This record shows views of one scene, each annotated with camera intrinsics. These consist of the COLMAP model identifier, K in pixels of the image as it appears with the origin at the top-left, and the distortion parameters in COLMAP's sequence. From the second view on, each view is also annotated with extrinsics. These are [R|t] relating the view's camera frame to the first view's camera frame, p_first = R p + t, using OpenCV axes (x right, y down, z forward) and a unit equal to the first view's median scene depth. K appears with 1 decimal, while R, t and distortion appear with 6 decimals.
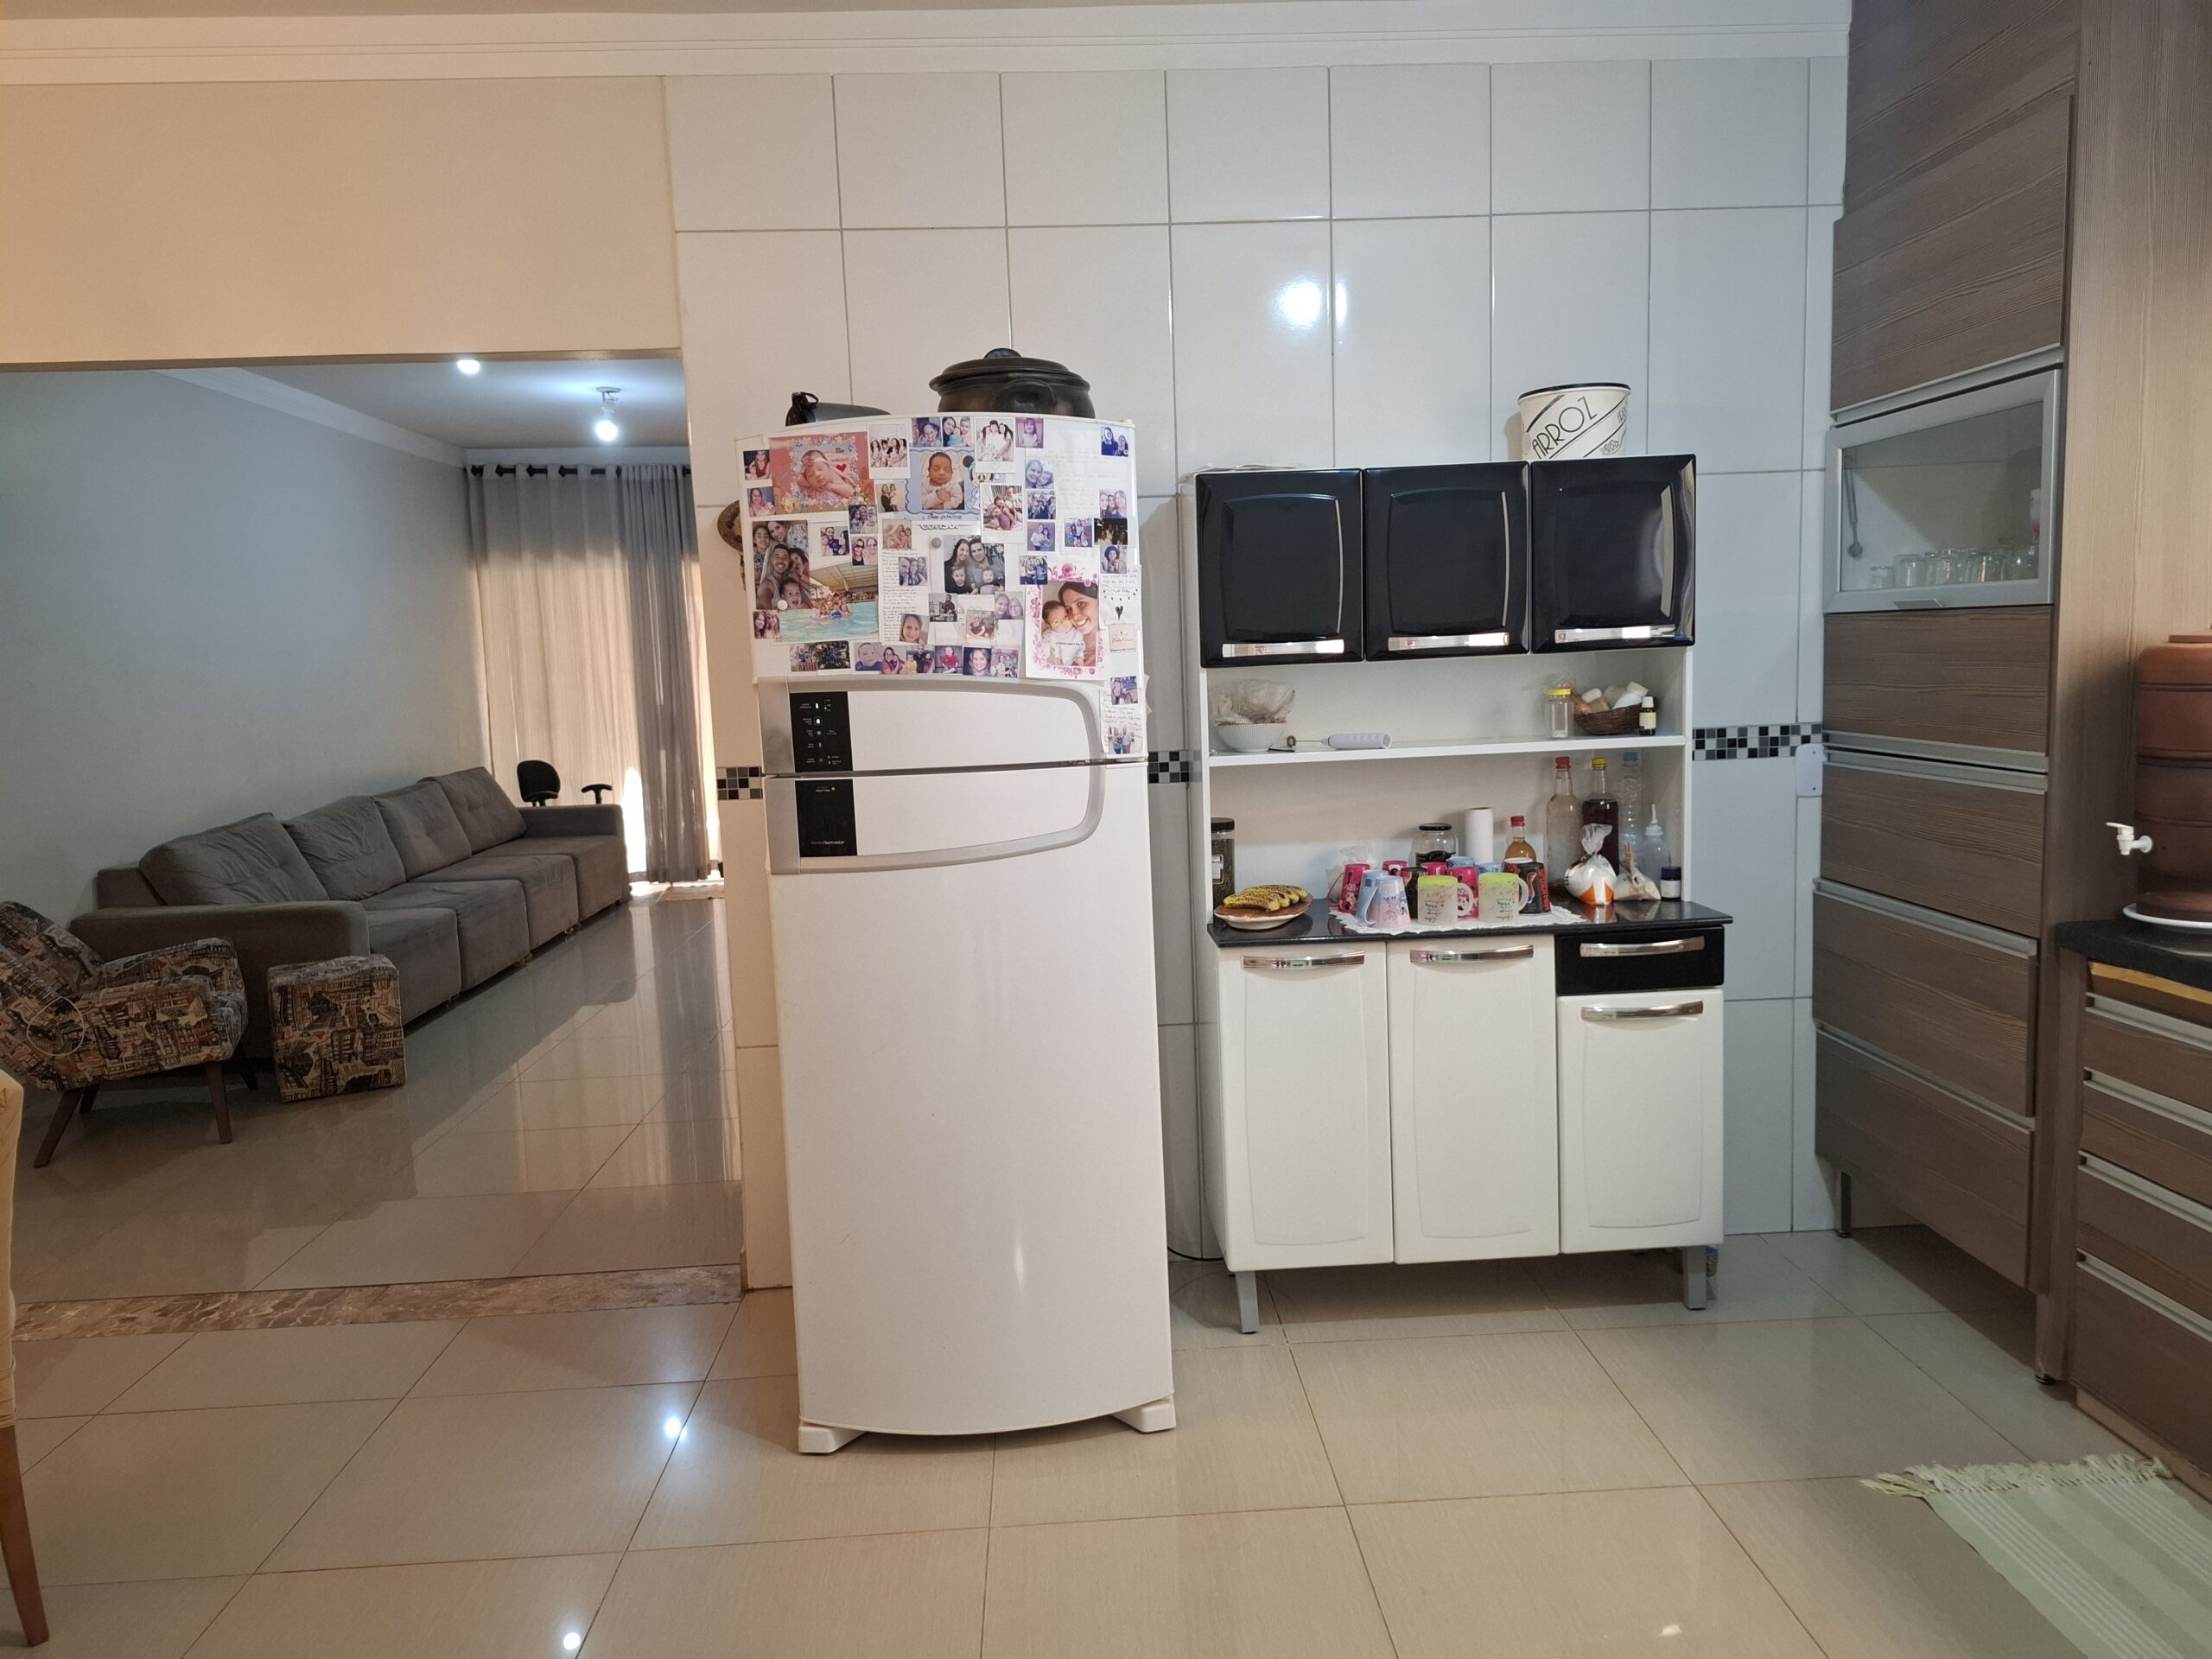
lens RADIAL K [[1541.8, 0, 1101.0], [0, 1541.8, 835.6], [0, 0, 1]] dist [0.114091, -0.135548]
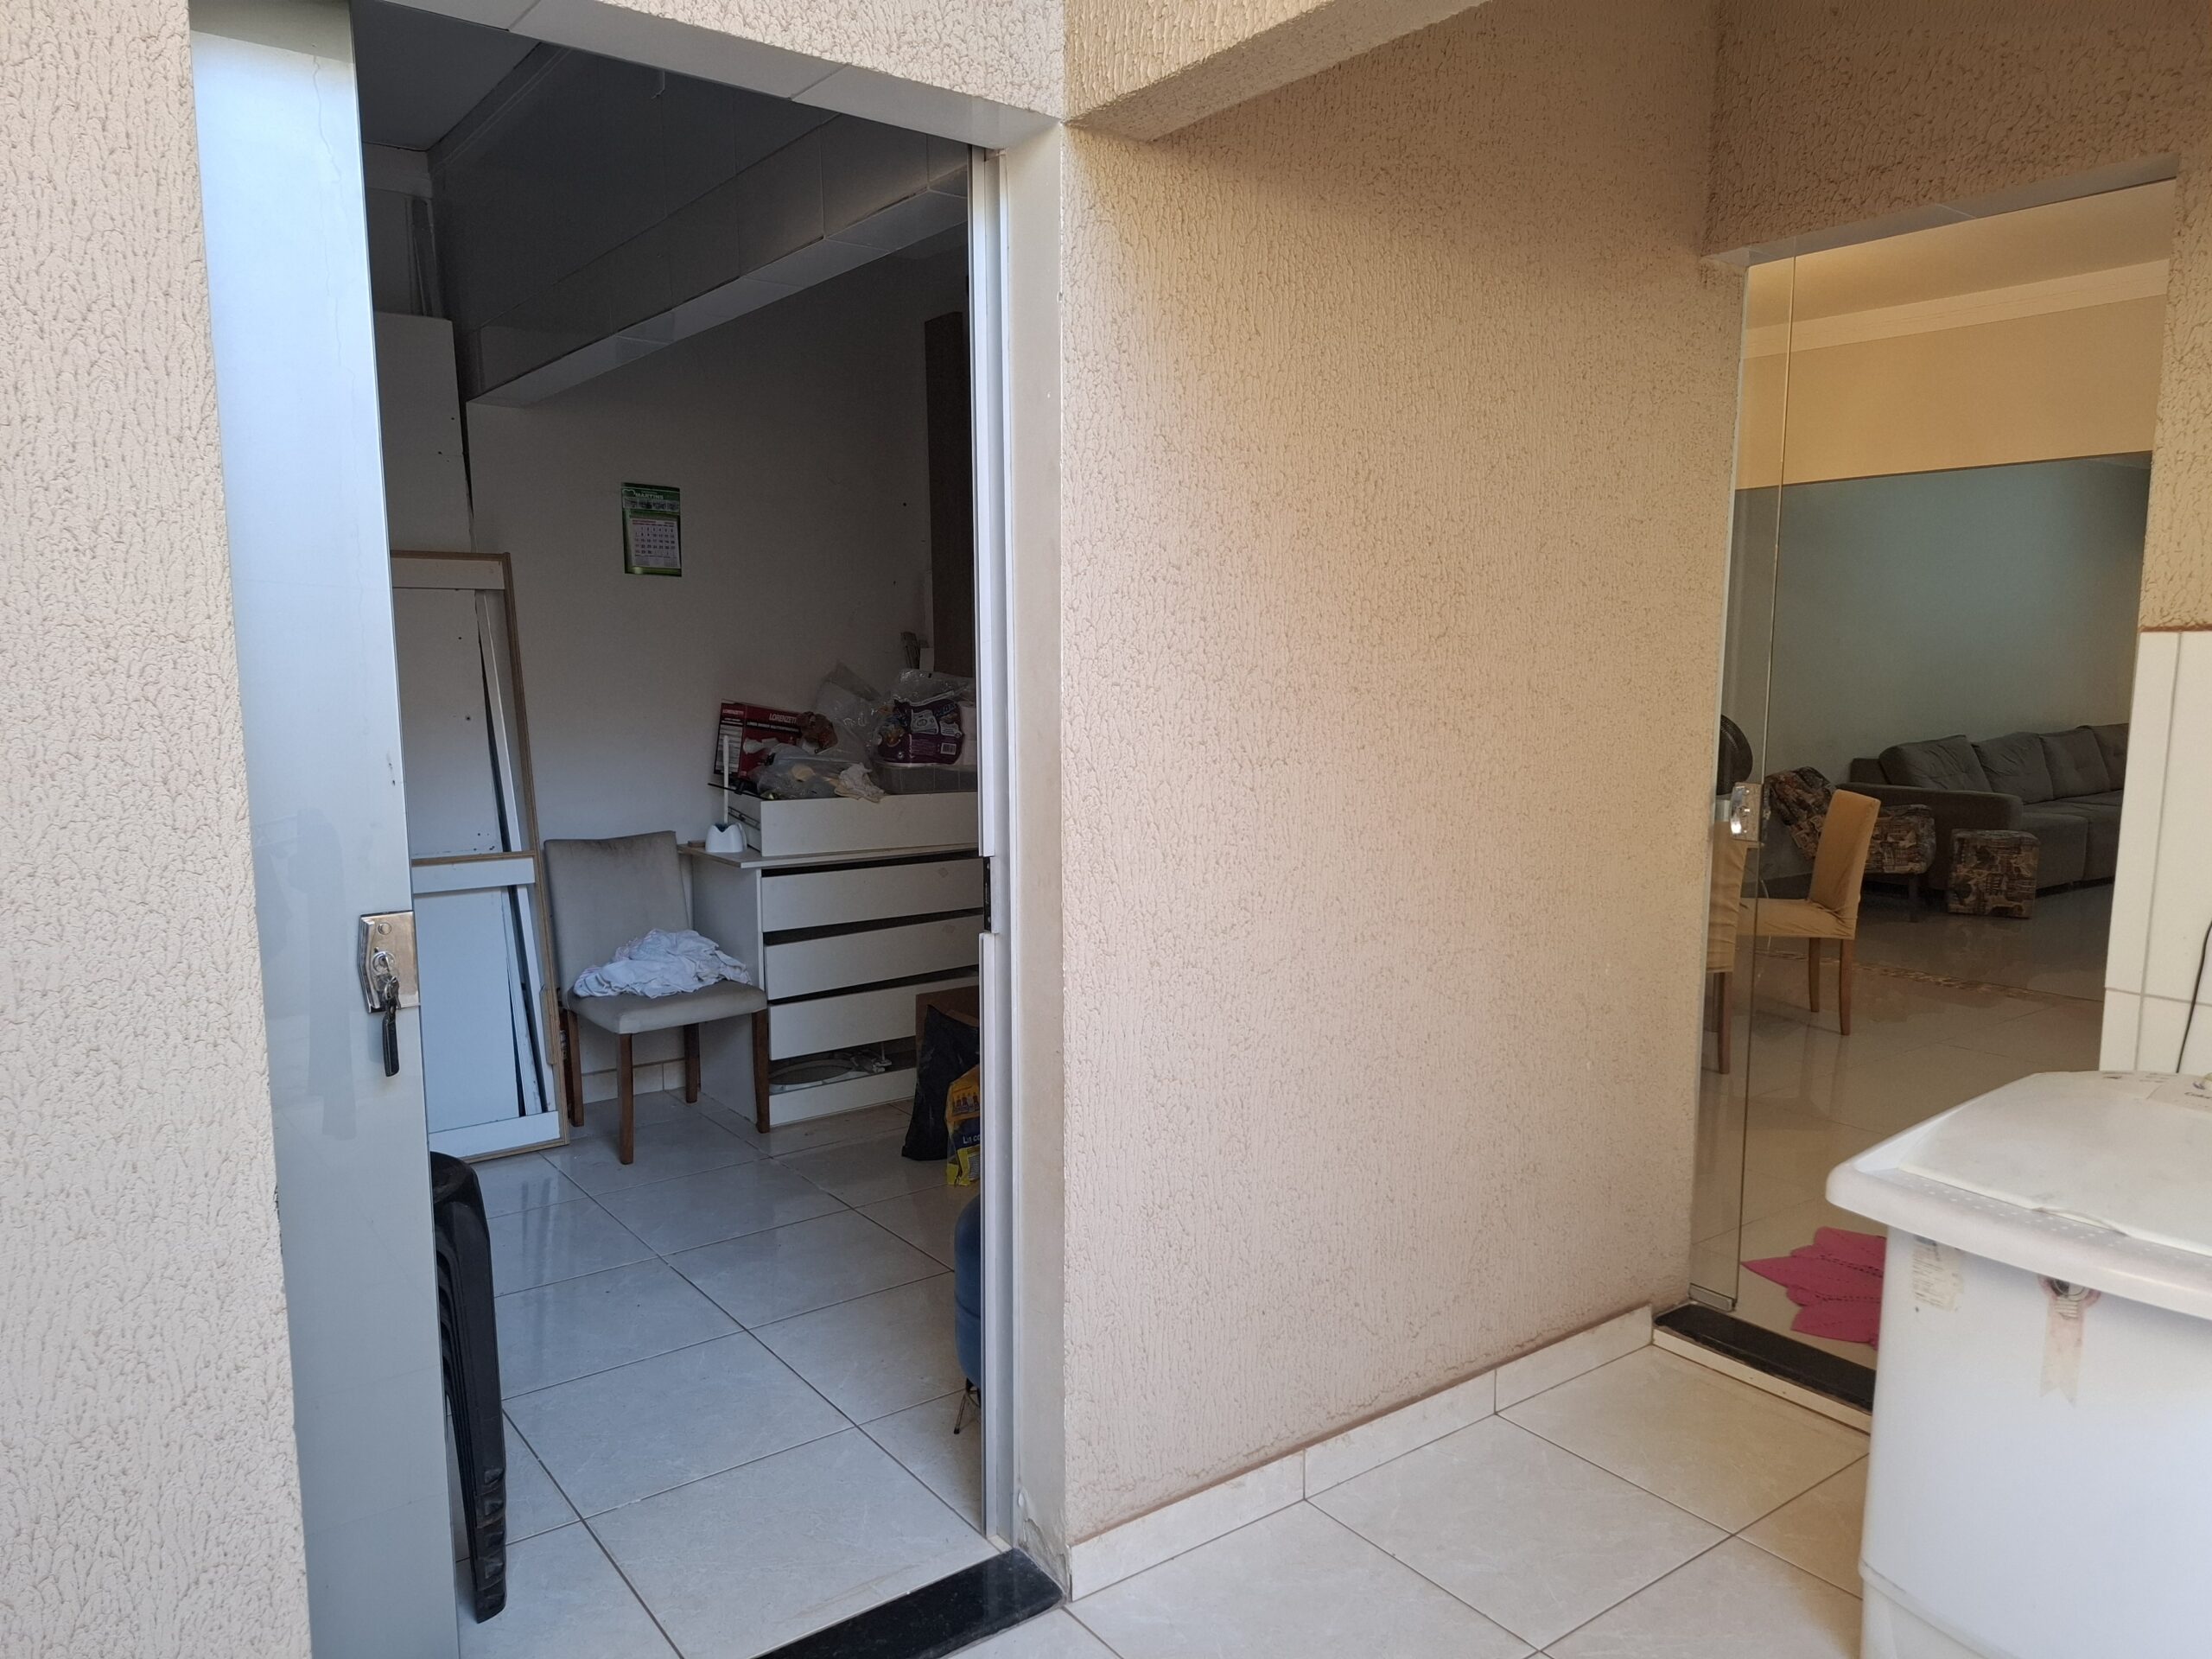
lens RADIAL K [[1538.6, 0, 1124.5], [0, 1538.6, 869.3], [0, 0, 1]] dist [0.036708, -0.033027]
pose [[0.570994, 0.151842, -0.806790, 0.243147], [-0.122858, 0.987484, 0.098898, 0.074831], [0.811709, 0.042650, 0.582503, -0.549903]]
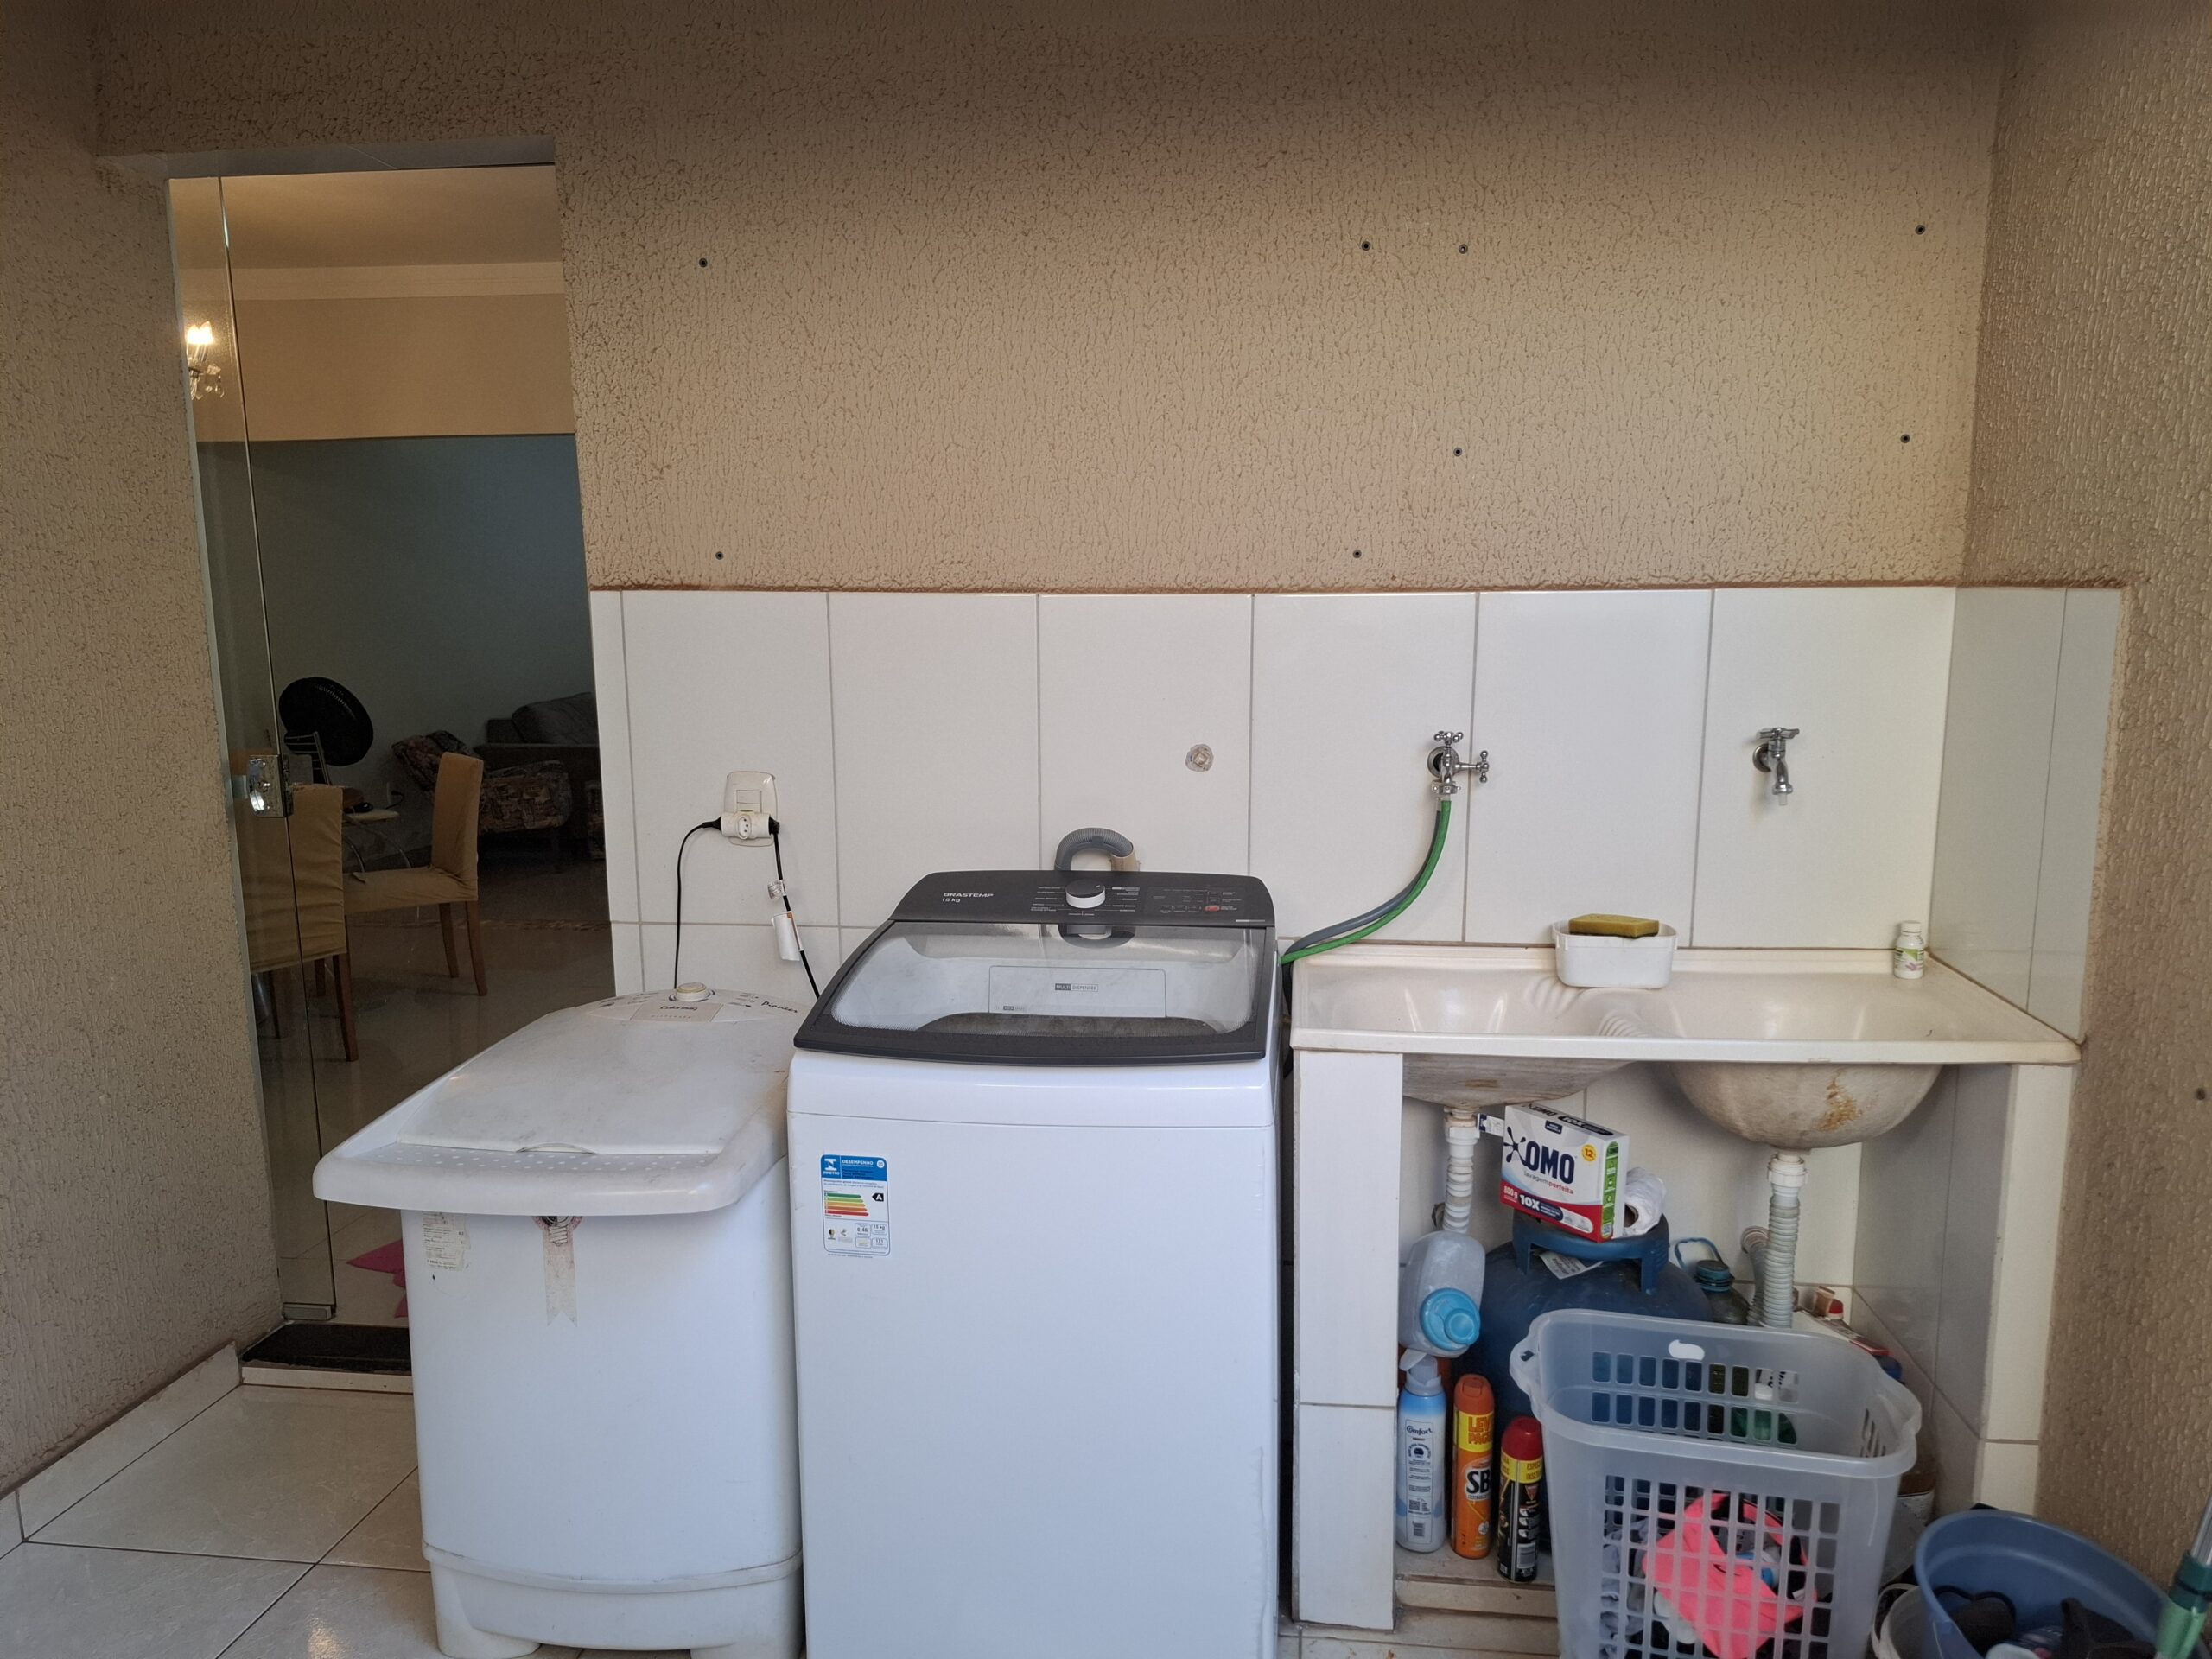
lens RADIAL K [[1538.6, 0, 1124.5], [0, 1538.6, 869.3], [0, 0, 1]] dist [0.036708, -0.033027]
pose [[0.986717, 0.053620, -0.153345, 0.279630], [-0.046278, 0.997623, 0.051055, 0.069903], [0.155718, -0.043280, 0.986853, -0.507036]]
